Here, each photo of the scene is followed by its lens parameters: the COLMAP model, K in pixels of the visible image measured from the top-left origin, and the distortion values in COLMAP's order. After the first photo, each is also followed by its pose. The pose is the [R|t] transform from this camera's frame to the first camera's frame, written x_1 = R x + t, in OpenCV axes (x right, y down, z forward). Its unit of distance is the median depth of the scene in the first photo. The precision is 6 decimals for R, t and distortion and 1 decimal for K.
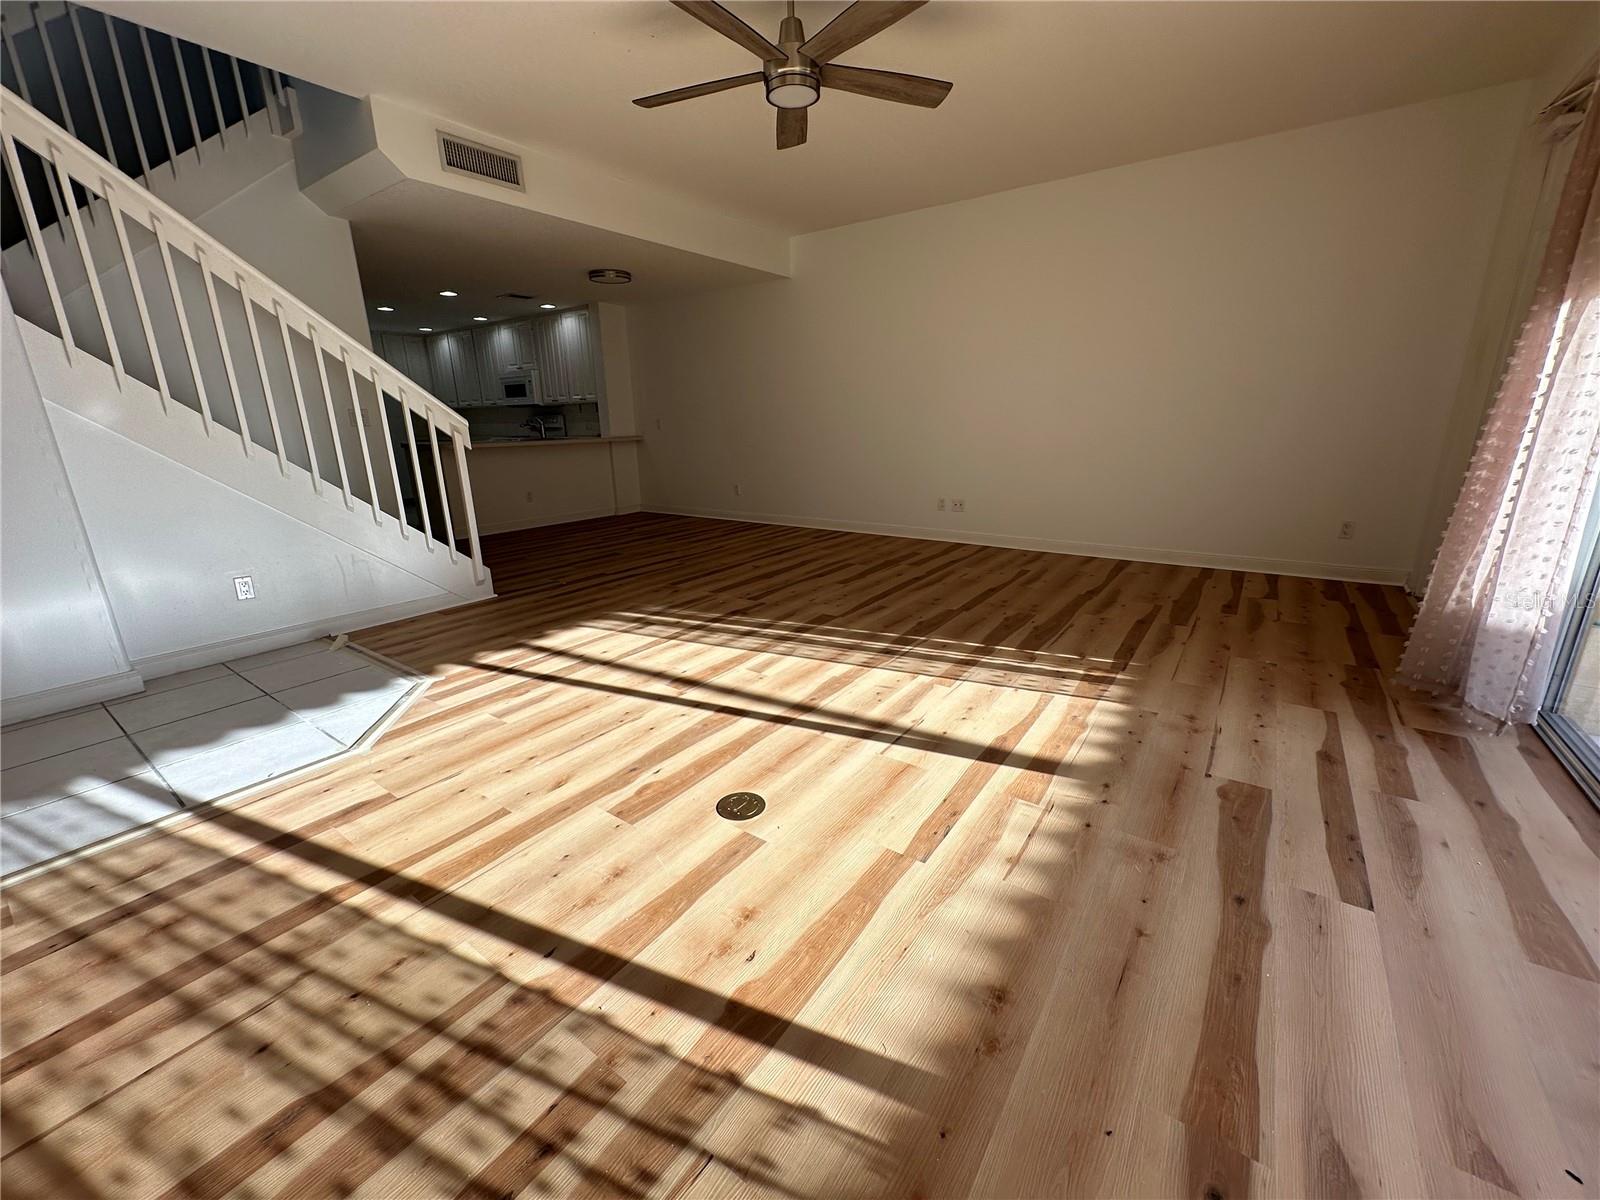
lens RADIAL K [[640.3, 0, 800.0], [0, 640.3, 600.0], [0, 0, 1]] dist [-0.001295, 0.000532]
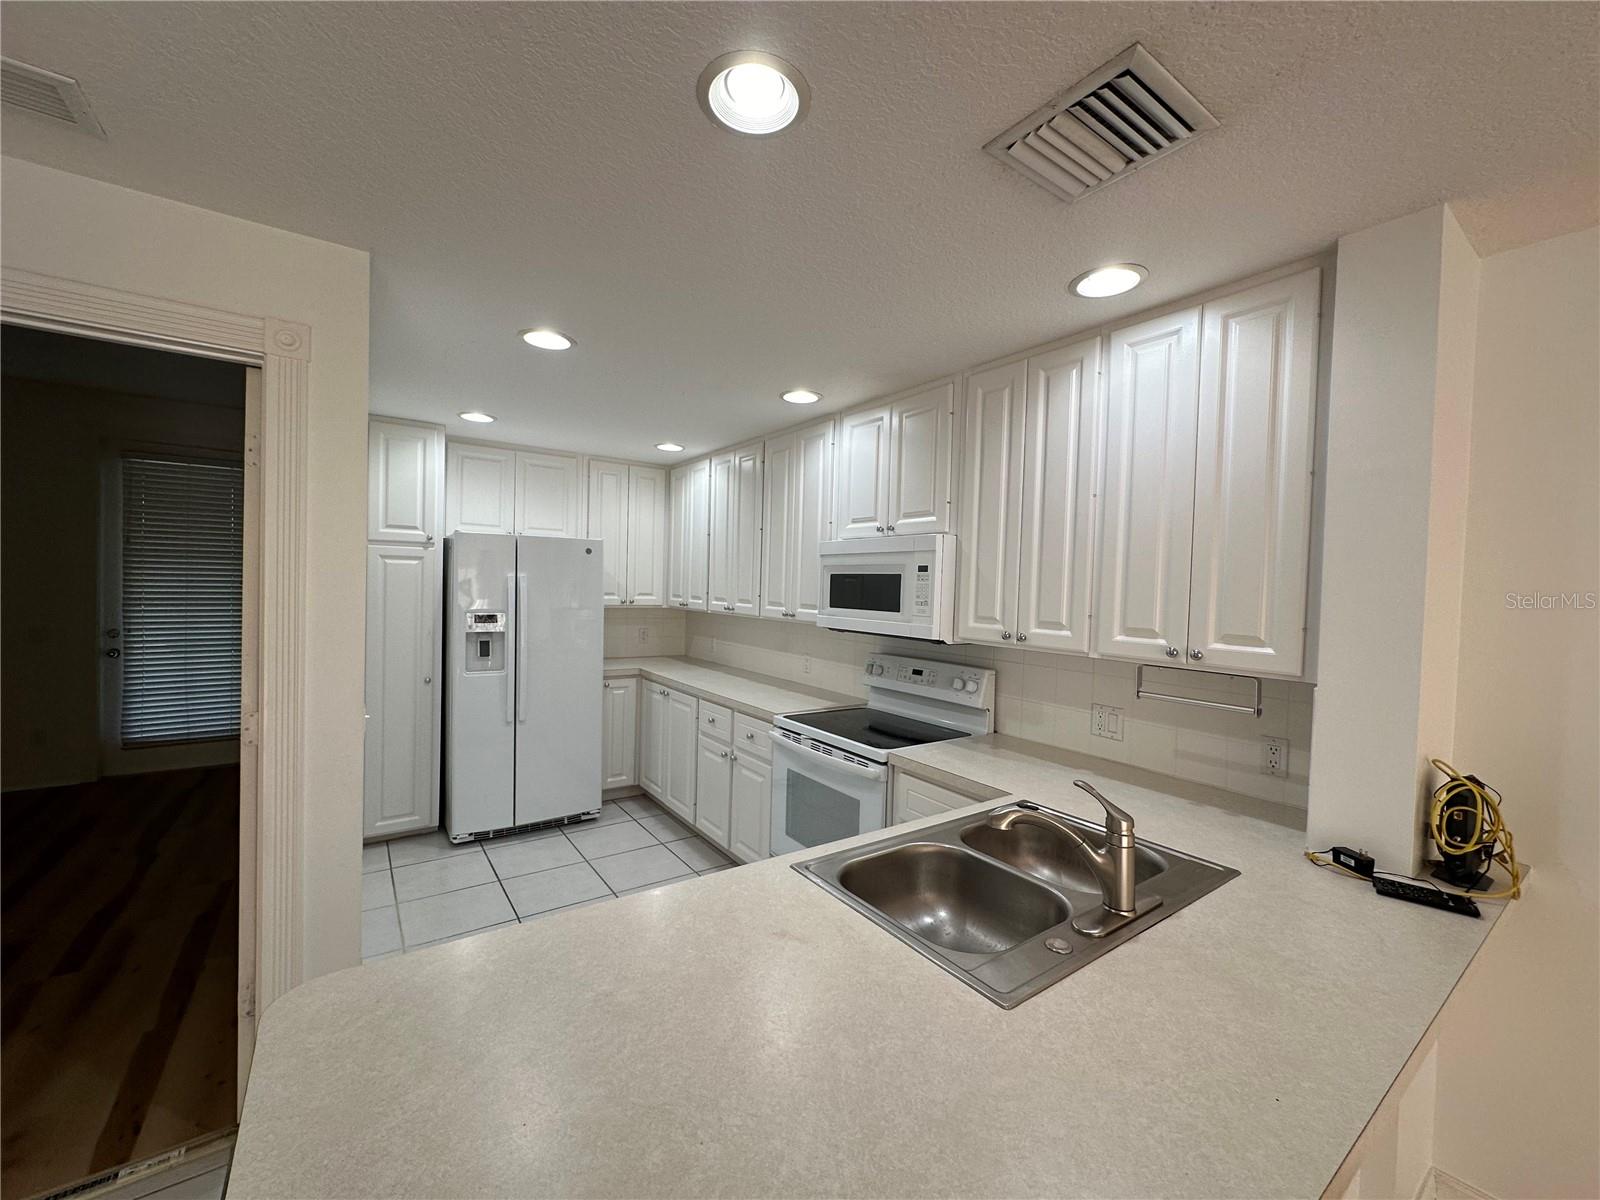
lens RADIAL K [[640.3, 0, 800.0], [0, 640.3, 600.0], [0, 0, 1]] dist [-0.001295, 0.000532]
pose [[0.944530, 0.053743, -0.323999, -0.364763], [-0.133612, 0.964072, -0.229592, -0.238813], [0.300020, 0.260146, 0.917776, 0.675961]]
